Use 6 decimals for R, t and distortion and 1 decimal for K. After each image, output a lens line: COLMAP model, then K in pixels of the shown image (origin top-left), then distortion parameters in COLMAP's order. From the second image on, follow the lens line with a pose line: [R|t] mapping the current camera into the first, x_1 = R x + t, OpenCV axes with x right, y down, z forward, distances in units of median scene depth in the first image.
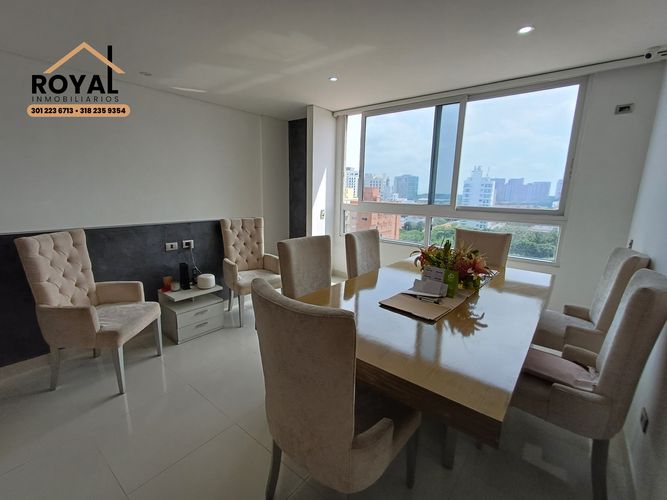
lens RADIAL K [[304.9, 0, 332.6], [0, 304.9, 249.4], [0, 0, 1]] dist [0.002953, 0.003109]
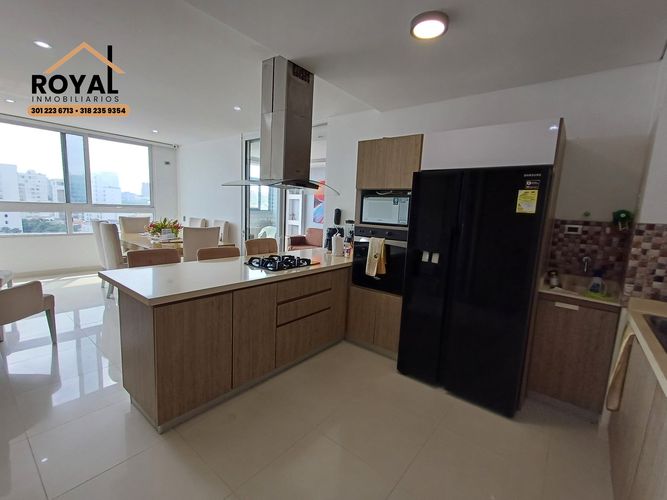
lens RADIAL K [[304.9, 0, 329.1], [0, 304.9, 248.6], [0, 0, 1]] dist [0.002953, 0.003109]
pose [[0.004838, -0.156309, 0.987696, -1.225441], [0.147145, 0.977068, 0.153906, 0.017478], [-0.989103, 0.144590, 0.027727, -0.195111]]
